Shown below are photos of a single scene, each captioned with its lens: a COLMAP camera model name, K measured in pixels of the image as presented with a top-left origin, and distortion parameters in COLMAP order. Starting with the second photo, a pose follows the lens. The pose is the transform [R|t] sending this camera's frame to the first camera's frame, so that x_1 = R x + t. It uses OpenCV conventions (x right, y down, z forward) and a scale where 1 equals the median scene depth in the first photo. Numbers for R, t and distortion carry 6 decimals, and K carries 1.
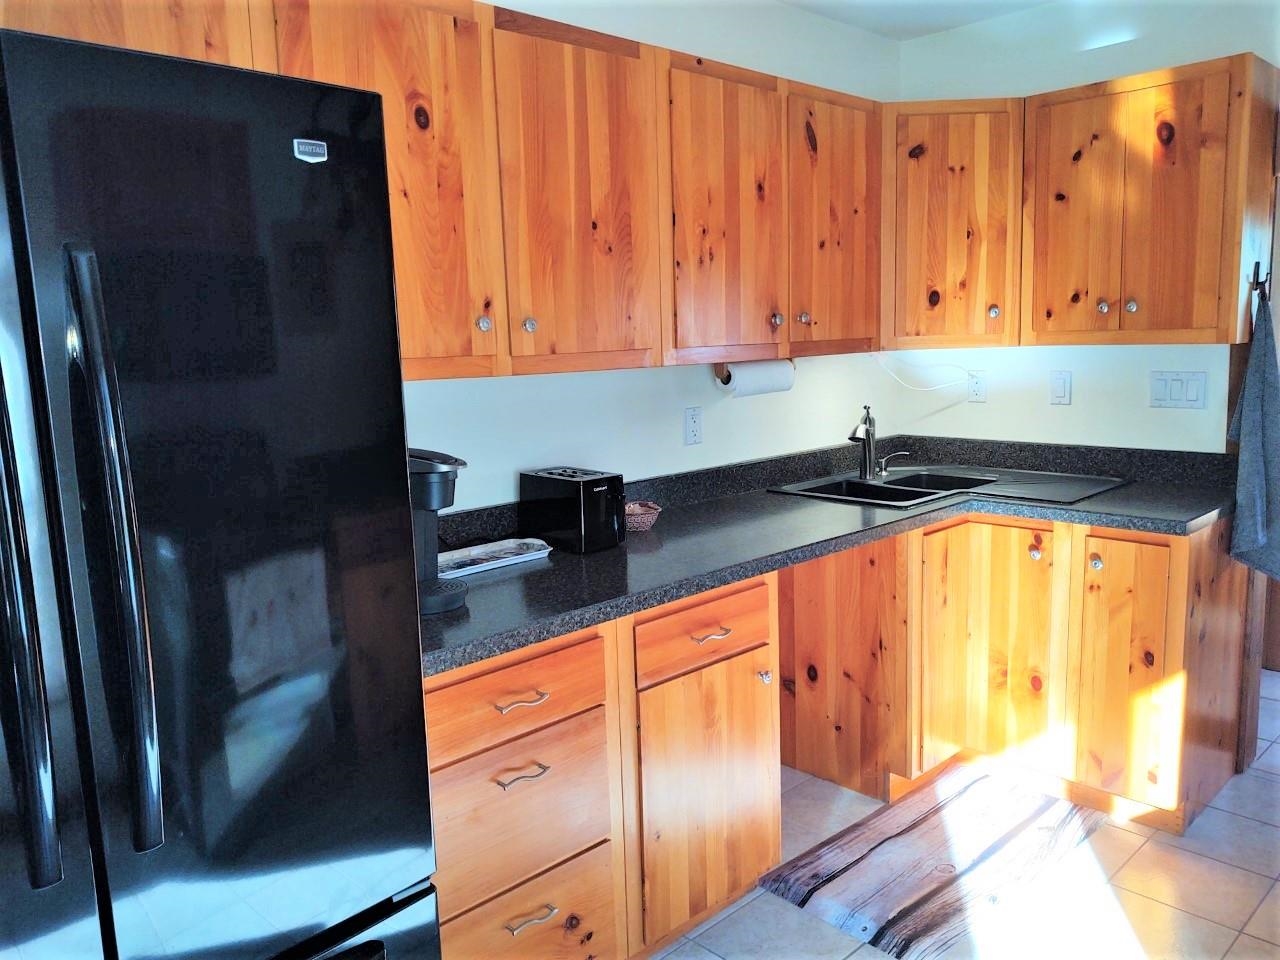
lens RADIAL K [[981.6, 0, 632.8], [0, 981.6, 456.2], [0, 0, 1]] dist [0.010920, -0.008648]
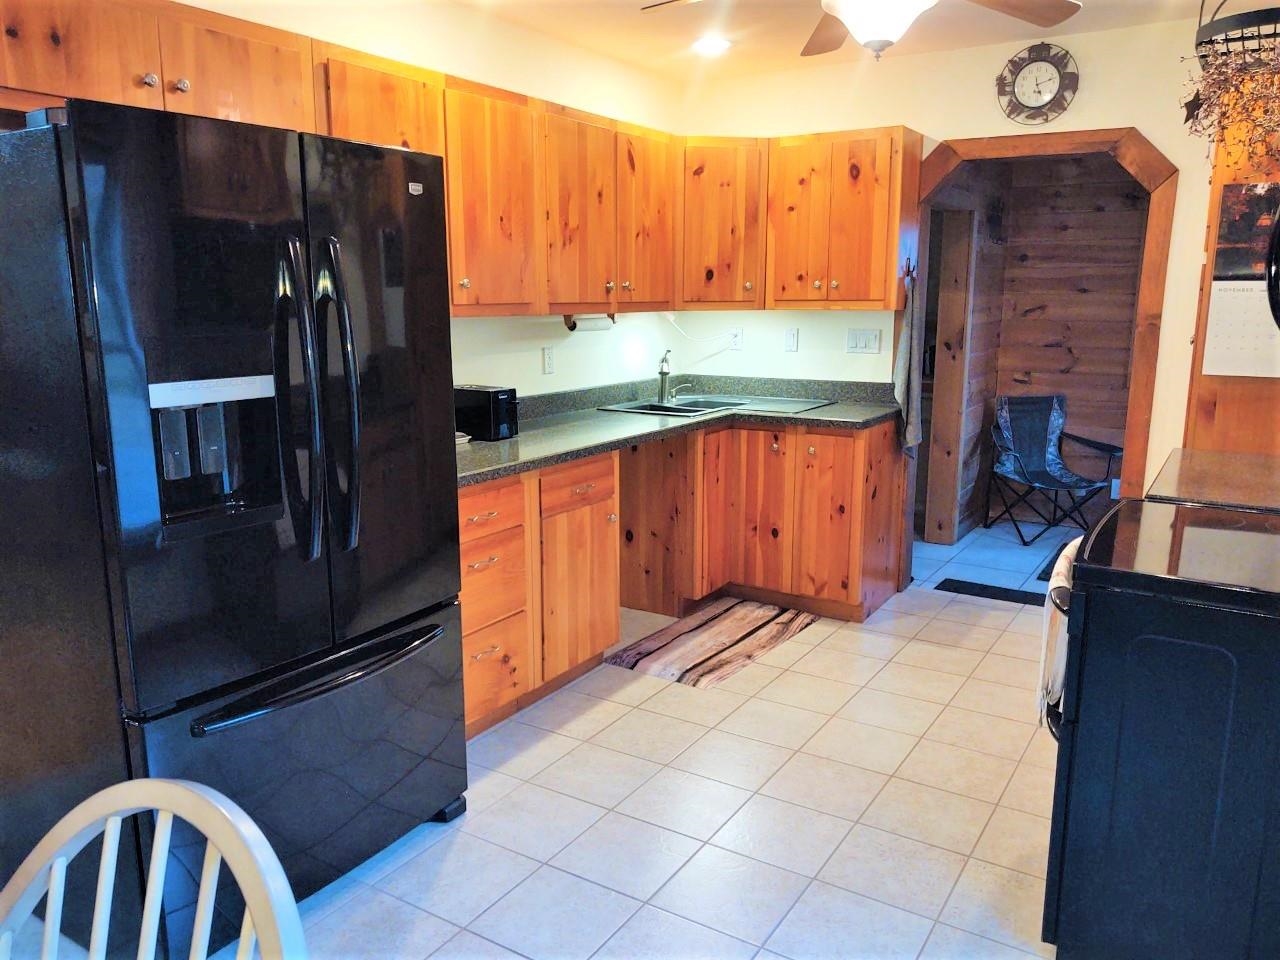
lens RADIAL K [[981.6, 0, 638.1], [0, 981.6, 483.1], [0, 0, 1]] dist [0.010920, -0.008648]
pose [[0.969095, -0.018797, 0.245969, -0.170450], [0.003923, 0.998141, 0.060825, 0.061663], [-0.246655, -0.057980, 0.967367, -0.422935]]
